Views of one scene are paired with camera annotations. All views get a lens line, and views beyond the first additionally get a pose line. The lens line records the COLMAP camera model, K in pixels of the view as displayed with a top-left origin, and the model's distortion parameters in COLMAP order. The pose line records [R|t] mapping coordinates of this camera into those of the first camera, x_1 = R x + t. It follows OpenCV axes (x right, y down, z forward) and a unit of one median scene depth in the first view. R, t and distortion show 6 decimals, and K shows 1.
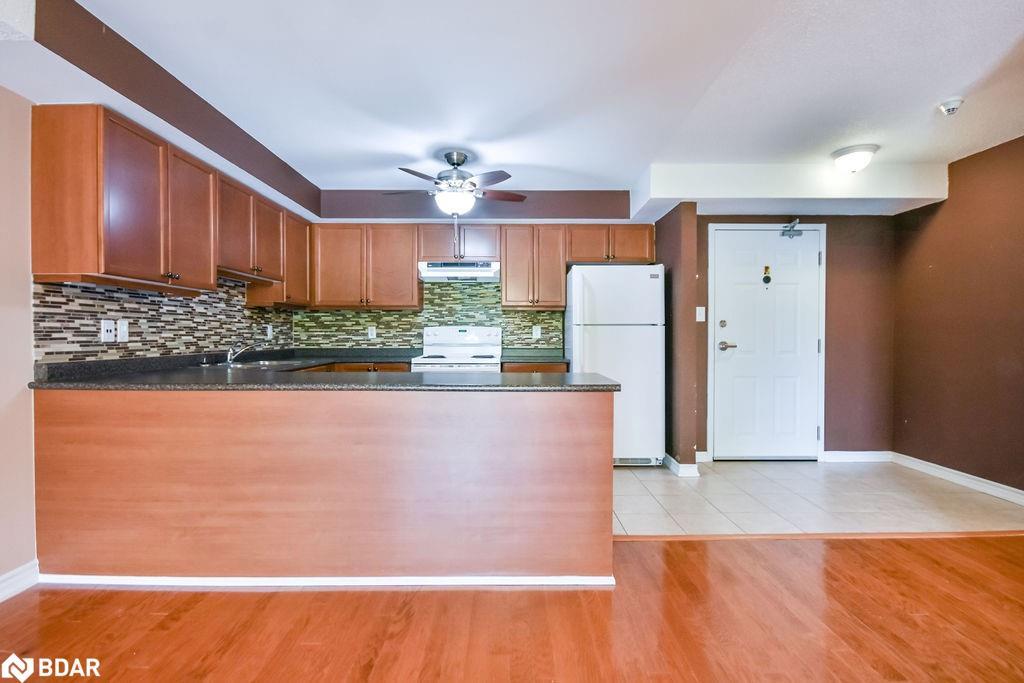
lens RADIAL K [[490.0, 0, 530.2], [0, 490.0, 342.5], [0, 0, 1]] dist [-0.002926, -0.000547]
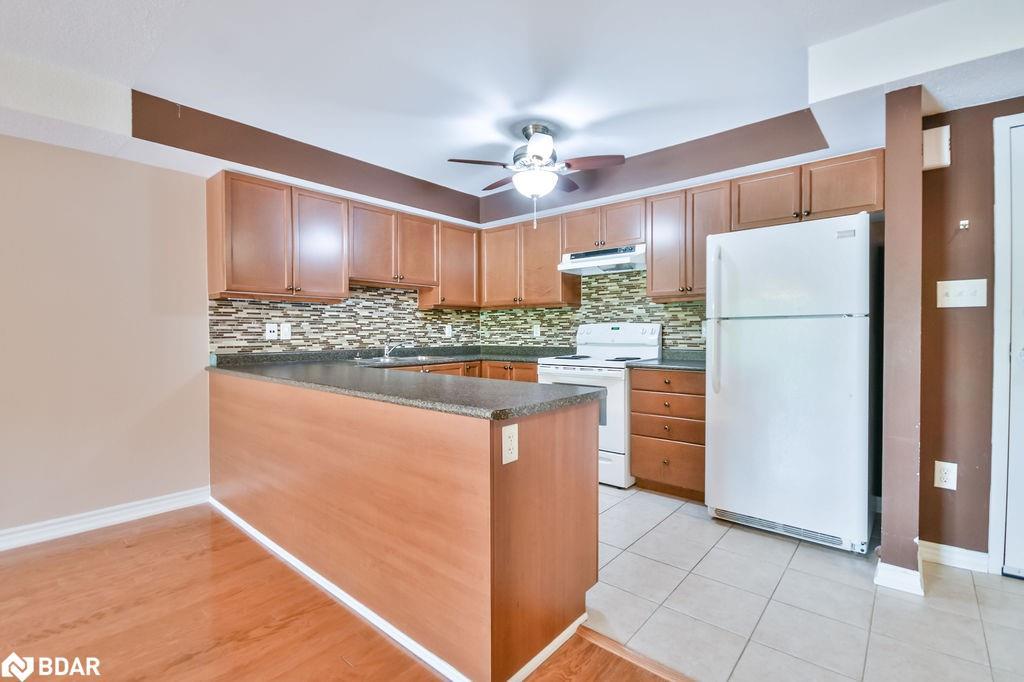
lens RADIAL K [[477.9, 0, 512.0], [0, 477.9, 341.0], [0, 0, 1]] dist [-0.008017, -0.000011]
pose [[0.738250, 0.009177, -0.674465, 0.402162], [-0.006795, 0.999958, 0.006169, -0.007443], [0.674494, 0.000029, 0.738281, 0.344556]]
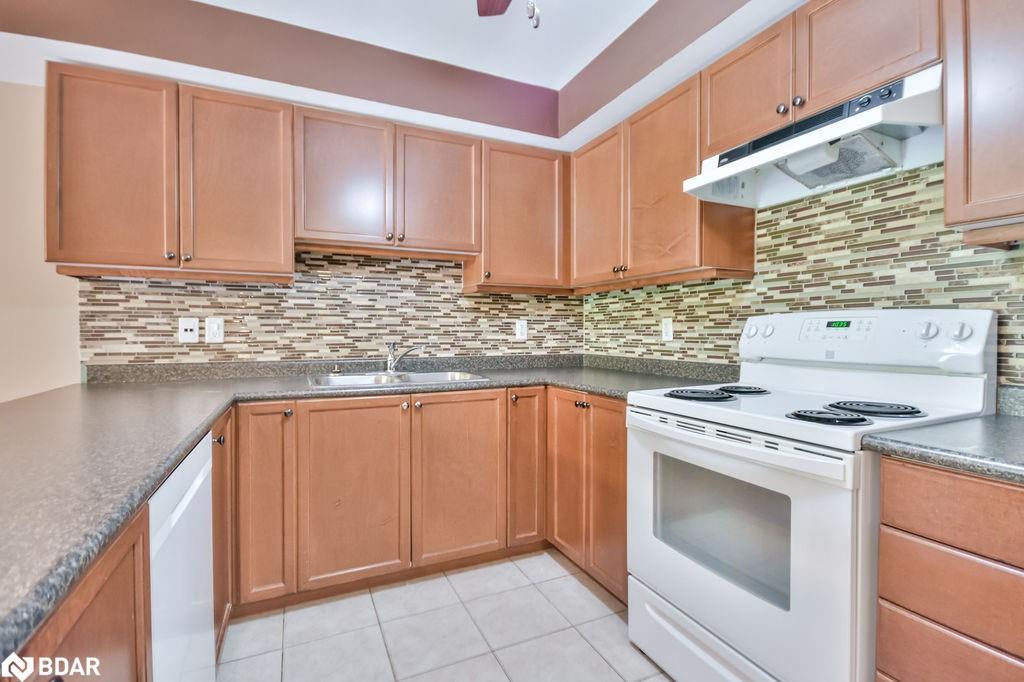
lens RADIAL K [[477.9, 0, 512.0], [0, 477.9, 341.0], [0, 0, 1]] dist [-0.008017, -0.000011]
pose [[0.386711, 0.017761, -0.922030, 0.111757], [-0.014367, 0.999809, 0.013234, -0.017622], [0.922089, 0.008129, 0.386892, 0.893017]]
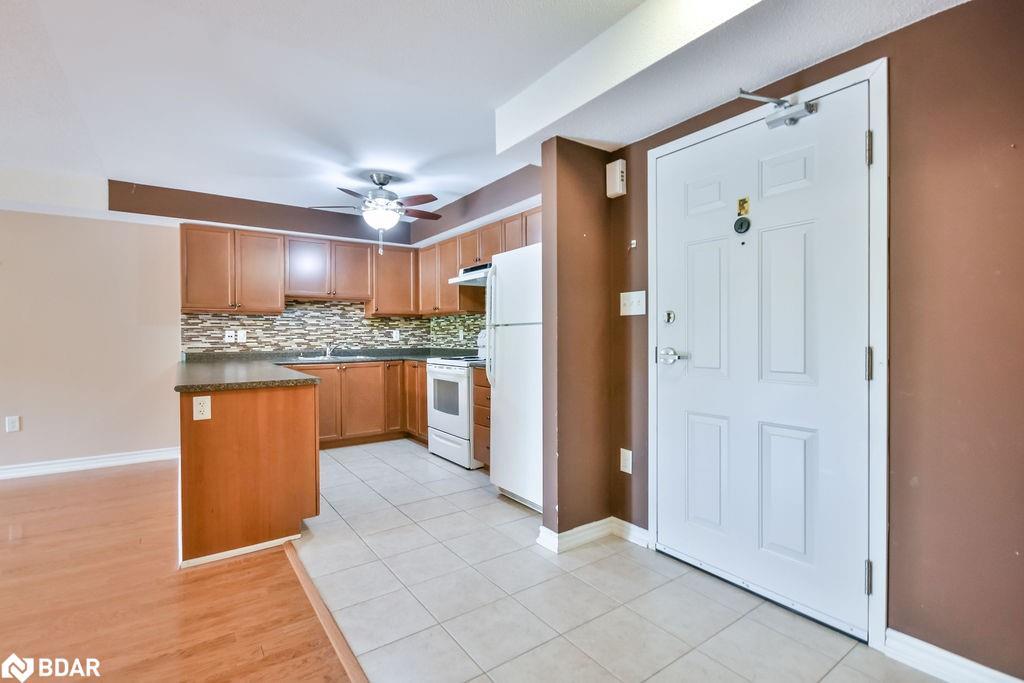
lens RADIAL K [[487.4, 0, 512.0], [0, 487.4, 341.5], [0, 0, 1]] dist [-0.002498, -0.000231]
pose [[0.546370, 0.006744, -0.837517, 0.949263], [-0.007219, 0.999968, 0.003343, -0.013721], [0.837513, 0.004219, 0.546401, 0.656273]]
